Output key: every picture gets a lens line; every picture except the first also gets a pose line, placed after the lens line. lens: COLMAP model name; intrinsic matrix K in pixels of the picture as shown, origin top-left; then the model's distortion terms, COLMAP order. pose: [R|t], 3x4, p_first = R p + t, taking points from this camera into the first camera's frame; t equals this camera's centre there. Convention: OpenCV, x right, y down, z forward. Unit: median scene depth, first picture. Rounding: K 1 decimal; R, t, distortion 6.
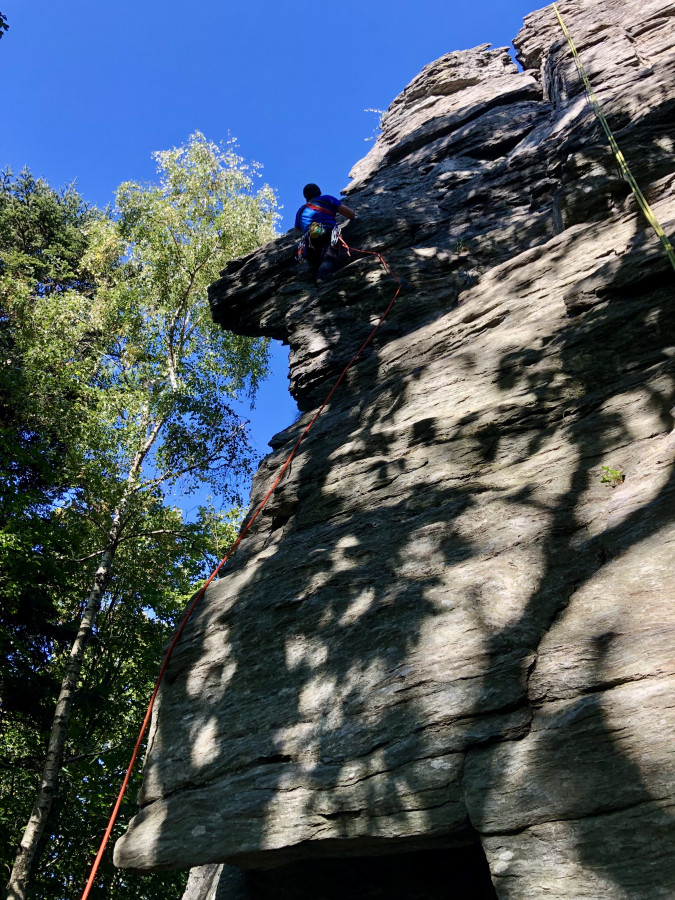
lens RADIAL K [[735.9, 0, 334.0], [0, 735.9, 452.8], [0, 0, 1]] dist [0.037716, -0.050952]
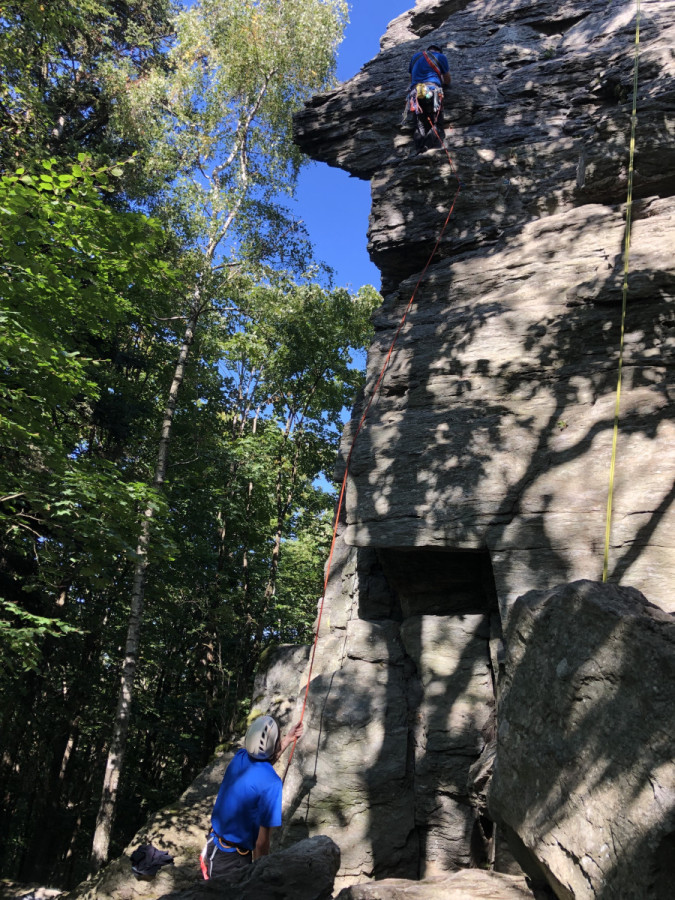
lens RADIAL K [[735.9, 0, 337.0], [0, 735.9, 450.4], [0, 0, 1]] dist [0.037716, -0.050952]
pose [[0.990249, 0.113456, 0.080839, -0.398567], [-0.135281, 0.921699, 0.363553, -0.487780], [-0.033261, -0.370944, 0.928059, -0.909884]]
